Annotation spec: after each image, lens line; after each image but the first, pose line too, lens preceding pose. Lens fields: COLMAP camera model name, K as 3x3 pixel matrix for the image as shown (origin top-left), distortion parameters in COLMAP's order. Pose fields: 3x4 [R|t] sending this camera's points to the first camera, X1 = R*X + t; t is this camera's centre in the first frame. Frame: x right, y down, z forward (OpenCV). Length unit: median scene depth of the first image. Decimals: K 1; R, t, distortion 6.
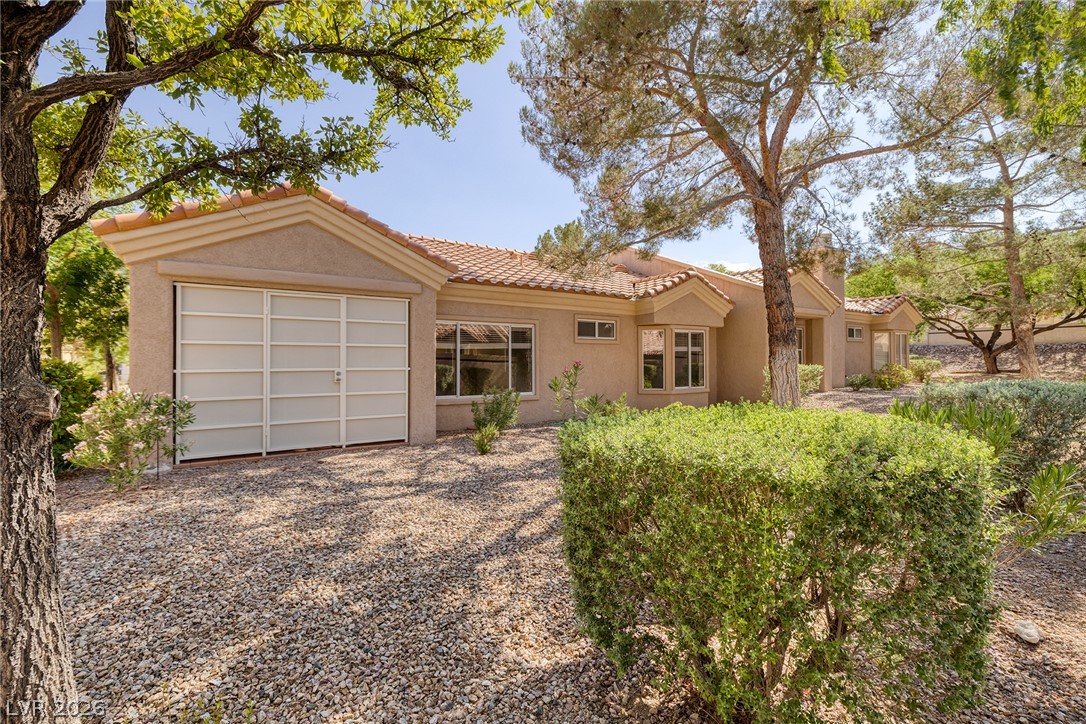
lens RADIAL K [[476.9, 0, 540.8], [0, 476.9, 347.6], [0, 0, 1]] dist [-0.000238, 0.000118]
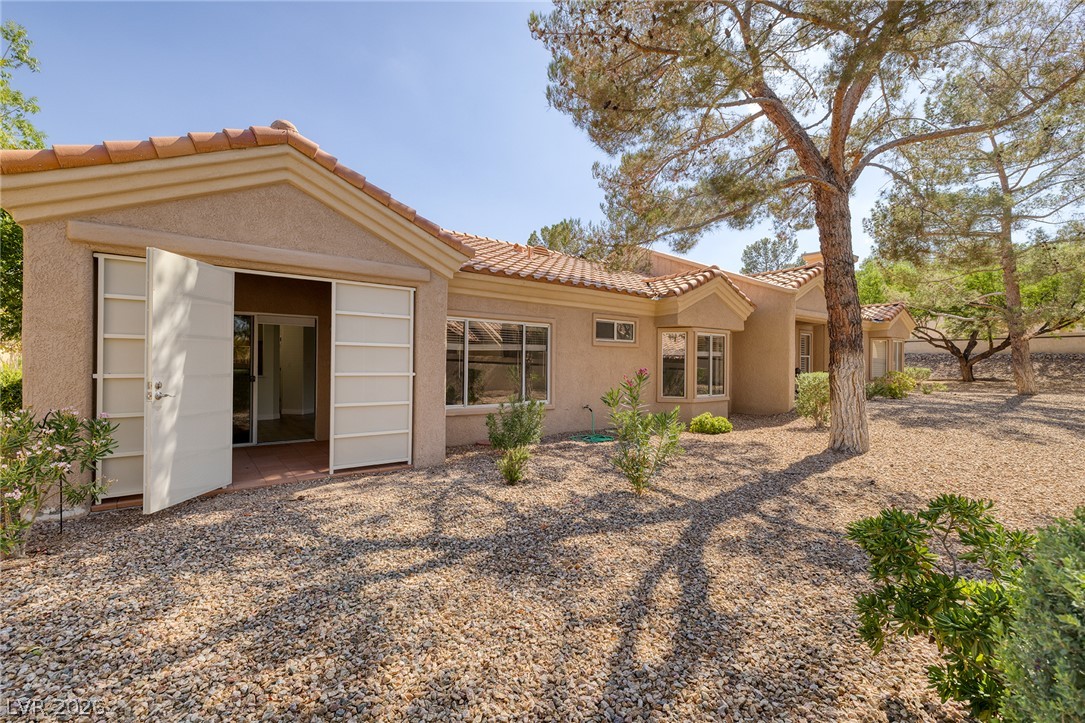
lens RADIAL K [[467.7, 0, 550.4], [0, 467.7, 357.2], [0, 0, 1]] dist [-0.000275, 0.000060]
pose [[0.997782, 0.014730, 0.064909, -0.076843], [-0.015805, 0.999746, 0.016072, -0.000816], [-0.064656, -0.017062, 0.997762, 0.153375]]
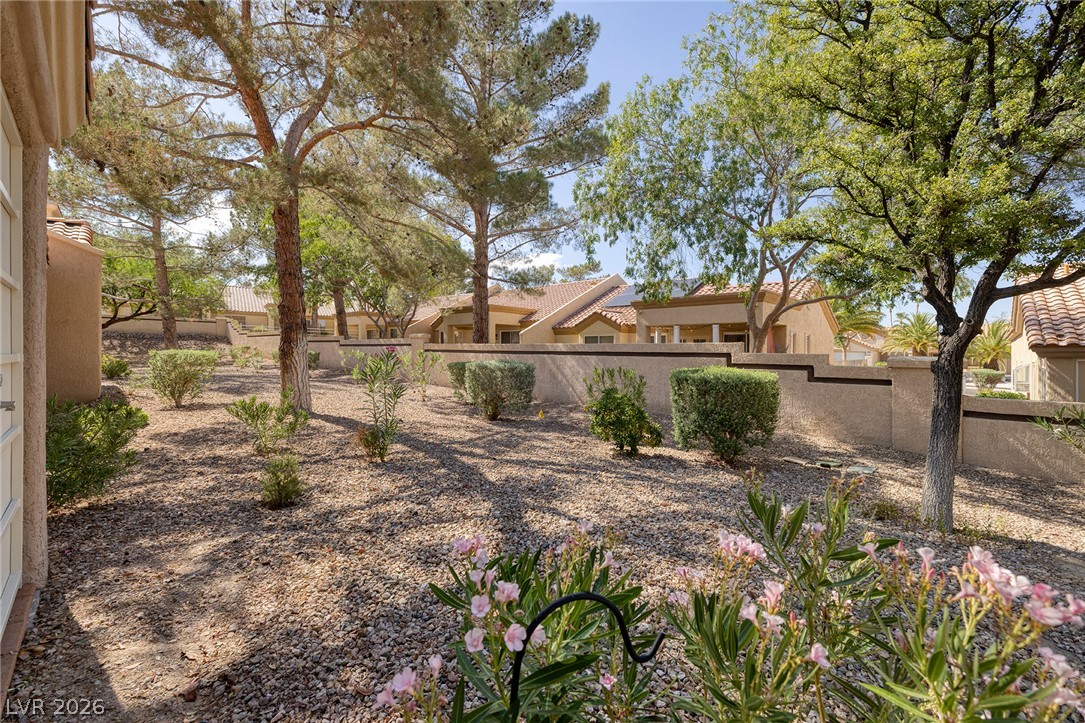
lens RADIAL K [[476.4, 0, 540.3], [0, 476.4, 347.1], [0, 0, 1]] dist [-0.000238, 0.000118]
pose [[-0.166787, -0.004719, 0.985982, -0.497230], [-0.016689, 0.999859, 0.001962, 0.025029], [-0.985852, -0.016128, -0.166842, 0.559983]]
